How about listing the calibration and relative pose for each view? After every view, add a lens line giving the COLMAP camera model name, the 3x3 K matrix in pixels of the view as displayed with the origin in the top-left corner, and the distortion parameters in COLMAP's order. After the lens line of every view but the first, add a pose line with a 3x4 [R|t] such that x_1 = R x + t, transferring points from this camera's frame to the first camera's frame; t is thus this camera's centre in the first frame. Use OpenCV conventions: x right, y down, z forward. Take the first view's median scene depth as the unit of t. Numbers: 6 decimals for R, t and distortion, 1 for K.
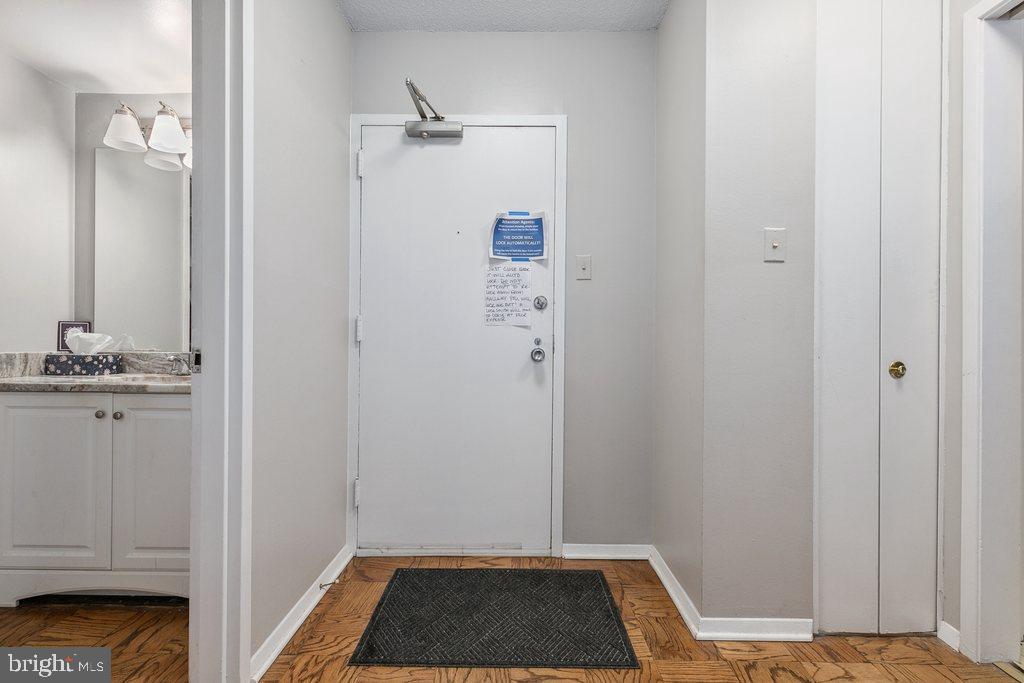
lens RADIAL K [[464.9, 0, 512.0], [0, 464.9, 341.5], [0, 0, 1]] dist [0.007498, -0.001305]
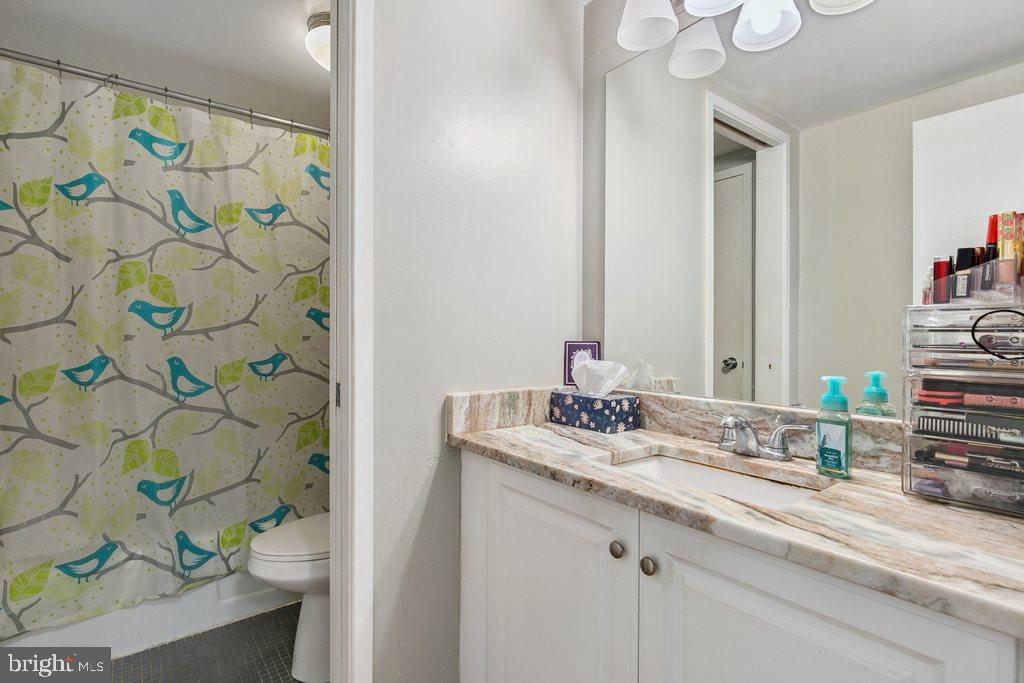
lens RADIAL K [[499.9, 0, 510.3], [0, 499.9, 343.4], [0, 0, 1]] dist [-0.000906, -0.000582]
pose [[0.618104, 0.001027, -0.786096, -0.457745], [-0.000720, 0.999999, 0.000740, -0.042491], [0.786096, 0.000108, 0.618104, 0.499884]]
